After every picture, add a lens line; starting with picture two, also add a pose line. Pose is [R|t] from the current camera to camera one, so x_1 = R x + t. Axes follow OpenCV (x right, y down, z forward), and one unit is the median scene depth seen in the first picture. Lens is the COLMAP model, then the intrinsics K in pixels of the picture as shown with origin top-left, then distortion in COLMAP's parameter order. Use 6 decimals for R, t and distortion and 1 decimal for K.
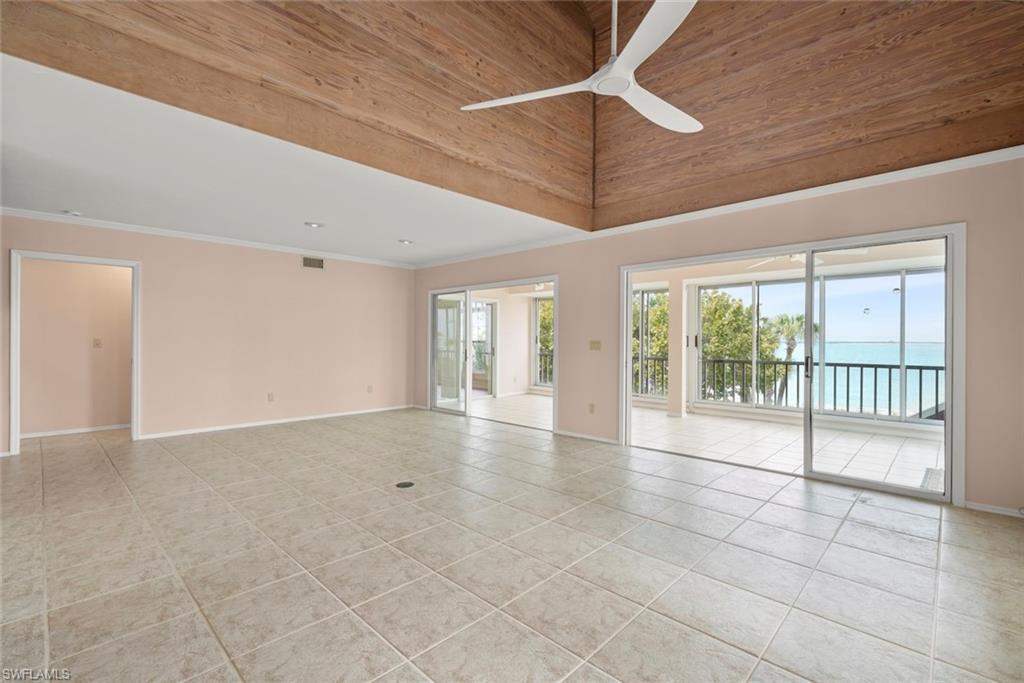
lens RADIAL K [[452.9, 0, 512.4], [0, 452.9, 340.3], [0, 0, 1]] dist [0.002848, 0.000402]
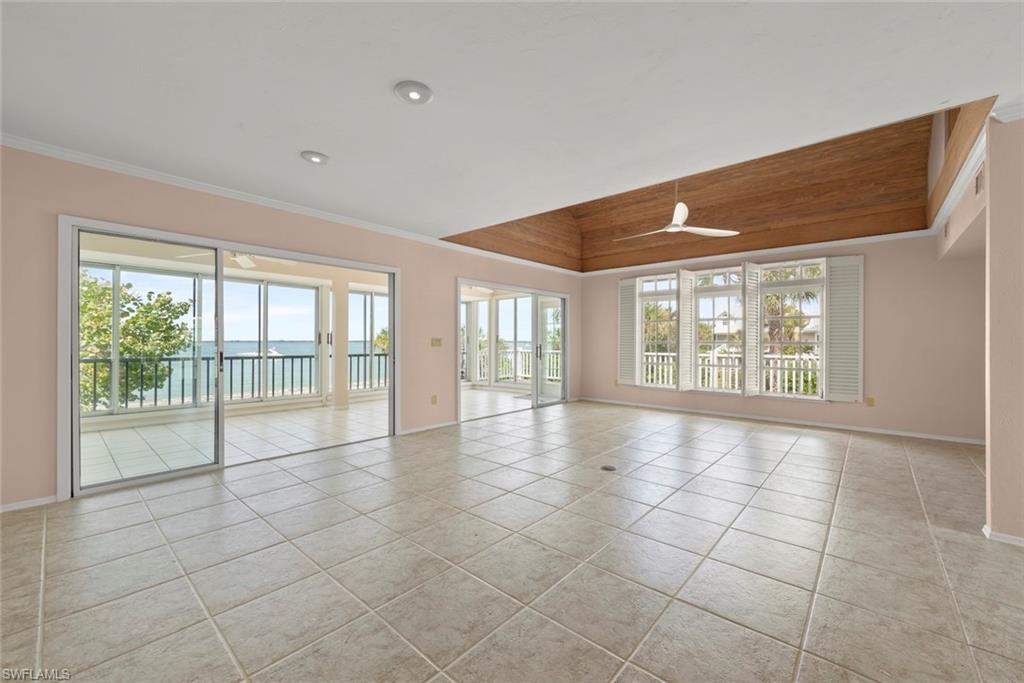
lens RADIAL K [[404.5, 0, 510.2], [0, 404.5, 341.2], [0, 0, 1]] dist [-0.000958, -0.000435]
pose [[-0.038447, -0.003481, 0.999255, -0.814206], [-0.003793, 0.999987, 0.003338, 0.004472], [-0.999253, -0.003662, -0.038460, 0.859341]]
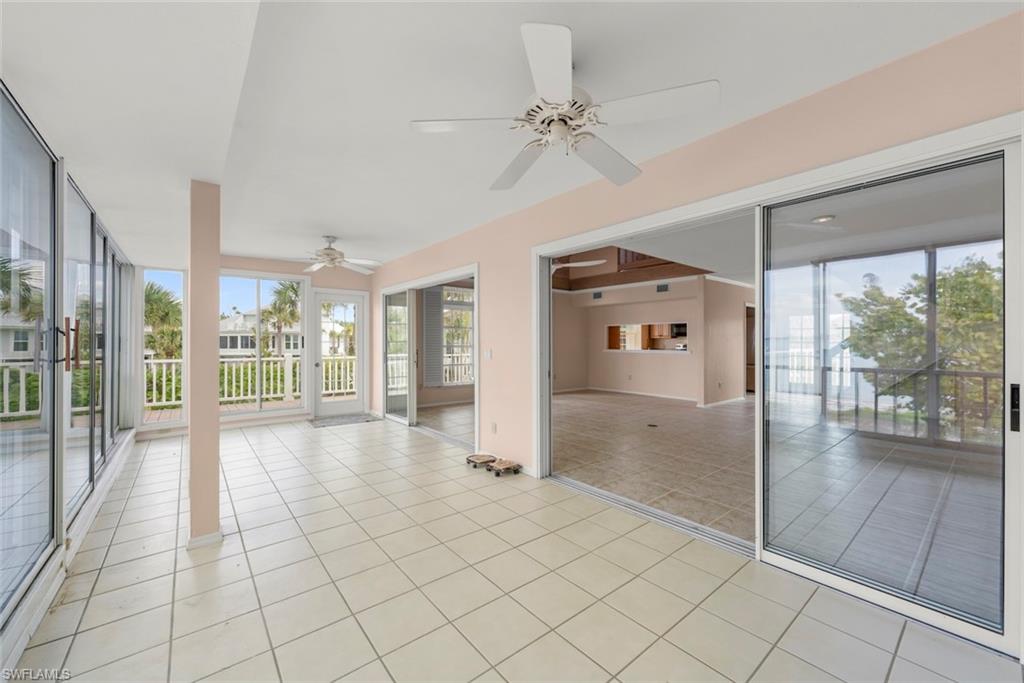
lens RADIAL K [[404.5, 0, 510.2], [0, 404.5, 341.2], [0, 0, 1]] dist [-0.000958, -0.000435]
pose [[-0.992525, -0.003569, 0.121986, 0.083485], [-0.004310, 0.999974, -0.005810, 0.000283], [-0.121962, -0.006293, -0.992515, 1.784105]]
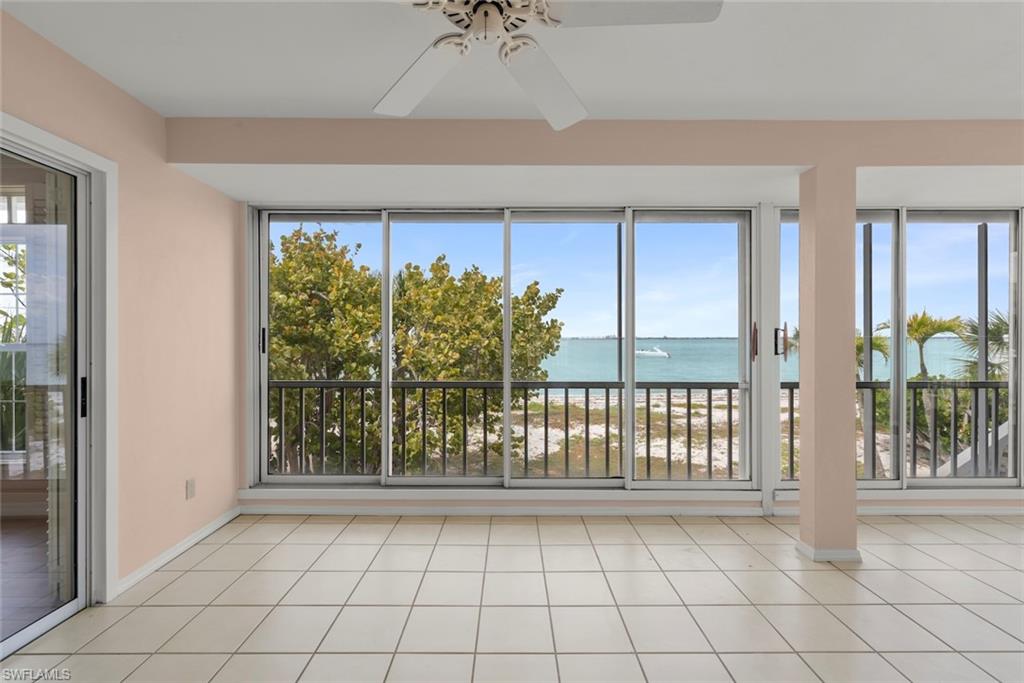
lens RADIAL K [[452.9, 0, 512.4], [0, 452.9, 340.3], [0, 0, 1]] dist [0.002848, 0.000402]
pose [[0.719334, -0.007689, 0.694621, -0.078859], [0.004432, 0.999969, 0.006479, -0.005094], [-0.694650, -0.001582, 0.719346, 1.236777]]
